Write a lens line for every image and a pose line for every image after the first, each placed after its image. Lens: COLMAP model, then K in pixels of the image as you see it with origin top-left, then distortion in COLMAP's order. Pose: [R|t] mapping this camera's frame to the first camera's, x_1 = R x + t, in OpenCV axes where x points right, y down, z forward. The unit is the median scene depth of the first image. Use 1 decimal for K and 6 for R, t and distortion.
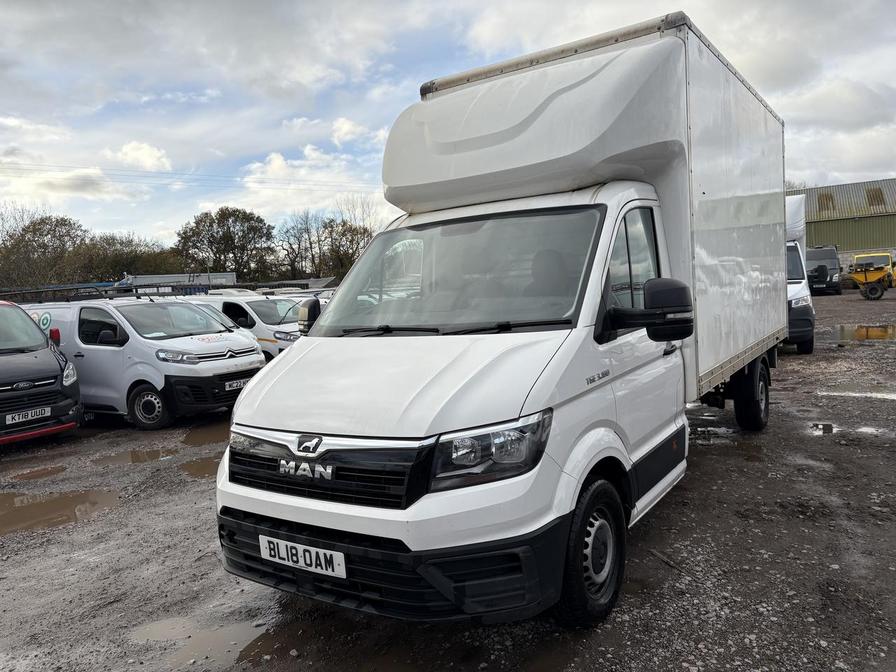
lens RADIAL K [[674.2, 0, 444.9], [0, 674.2, 336.2], [0, 0, 1]] dist [0.025345, -0.001913]
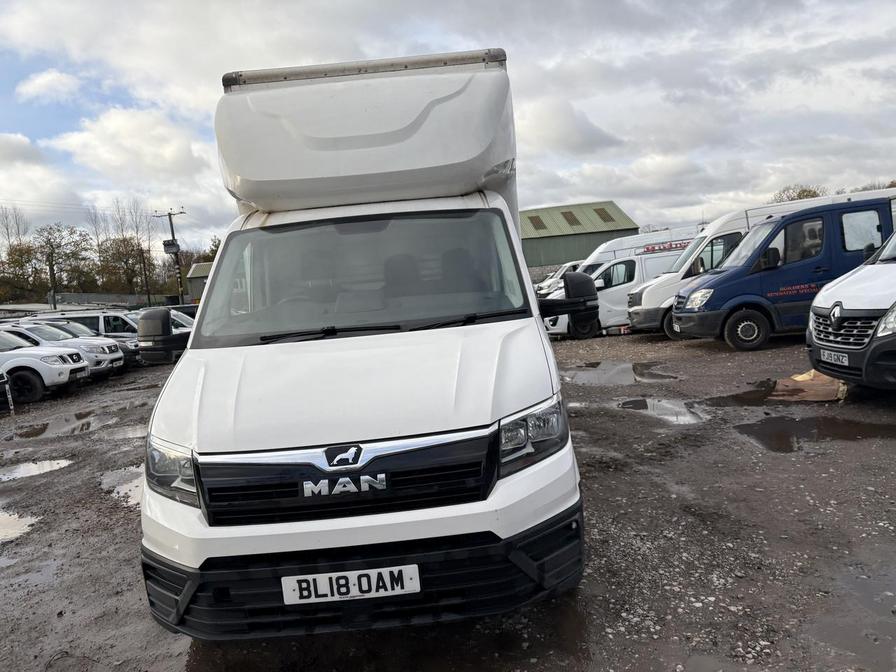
lens RADIAL K [[674.2, 0, 445.2], [0, 674.2, 336.1], [0, 0, 1]] dist [0.025345, -0.001913]
pose [[0.826626, -0.054150, 0.560140, -0.574140], [0.078120, 0.996764, -0.018925, 0.031395], [-0.557302, 0.059402, 0.828182, 0.190076]]
